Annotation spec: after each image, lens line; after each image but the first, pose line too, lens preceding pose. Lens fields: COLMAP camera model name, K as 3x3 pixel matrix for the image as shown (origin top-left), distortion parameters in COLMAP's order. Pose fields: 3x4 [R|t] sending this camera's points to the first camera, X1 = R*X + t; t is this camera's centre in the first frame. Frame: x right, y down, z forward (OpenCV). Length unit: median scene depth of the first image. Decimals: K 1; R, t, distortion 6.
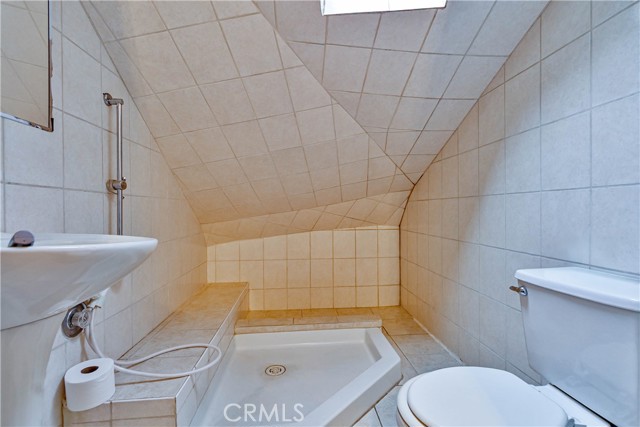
lens RADIAL K [[306.9, 0, 322.4], [0, 306.9, 212.4], [0, 0, 1]] dist [-0.001542, -0.000496]
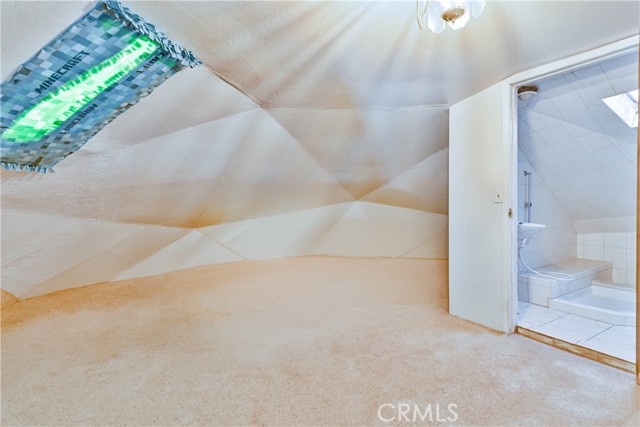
lens RADIAL K [[306.9, 0, 321.2], [0, 306.9, 208.4], [0, 0, 1]] dist [-0.001542, -0.000496]
pose [[0.443505, 0.019173, -0.896067, 0.515897], [-0.000773, 0.999779, 0.021009, -0.062242], [0.896271, -0.008625, 0.443422, -1.005164]]
